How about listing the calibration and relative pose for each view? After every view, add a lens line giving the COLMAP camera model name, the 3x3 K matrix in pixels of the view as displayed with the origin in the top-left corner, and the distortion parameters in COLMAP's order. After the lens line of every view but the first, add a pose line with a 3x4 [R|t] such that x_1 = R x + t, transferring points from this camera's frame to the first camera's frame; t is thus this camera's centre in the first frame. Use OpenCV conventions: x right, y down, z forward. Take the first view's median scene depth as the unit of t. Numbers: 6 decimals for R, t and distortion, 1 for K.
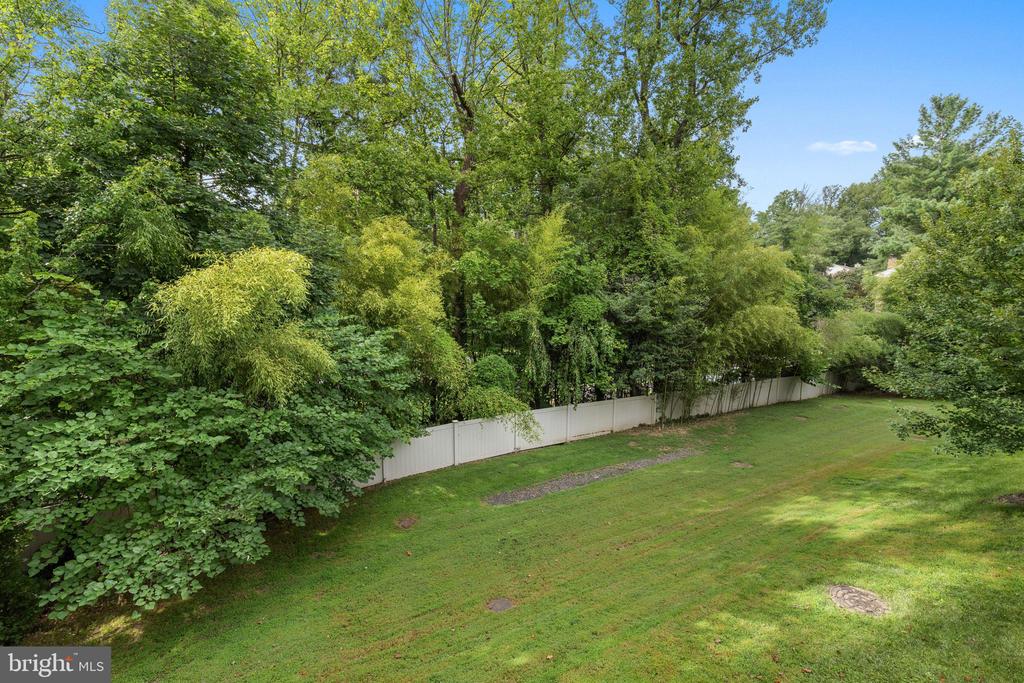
lens RADIAL K [[458.9, 0, 511.0], [0, 458.9, 342.1], [0, 0, 1]] dist [0.005057, -0.000593]
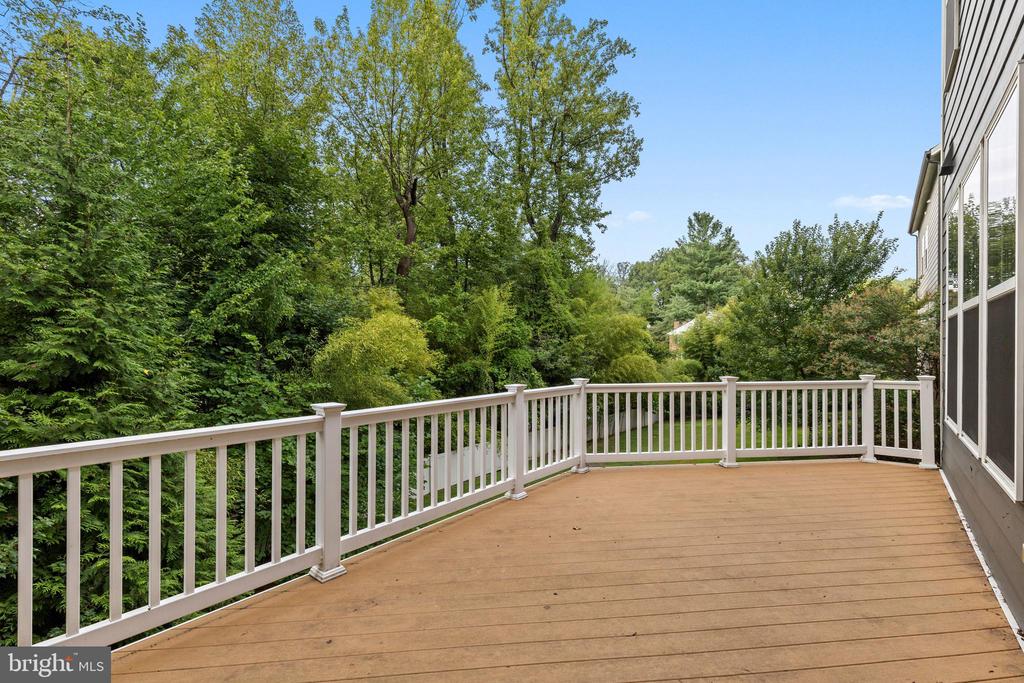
lens RADIAL K [[458.9, 0, 512.4], [0, 458.9, 343.5], [0, 0, 1]] dist [0.005057, -0.000593]
pose [[0.934414, -0.008932, 0.356077, -0.252705], [0.052795, 0.992116, -0.113656, 0.022885], [-0.352255, 0.125001, 0.927519, -0.161952]]
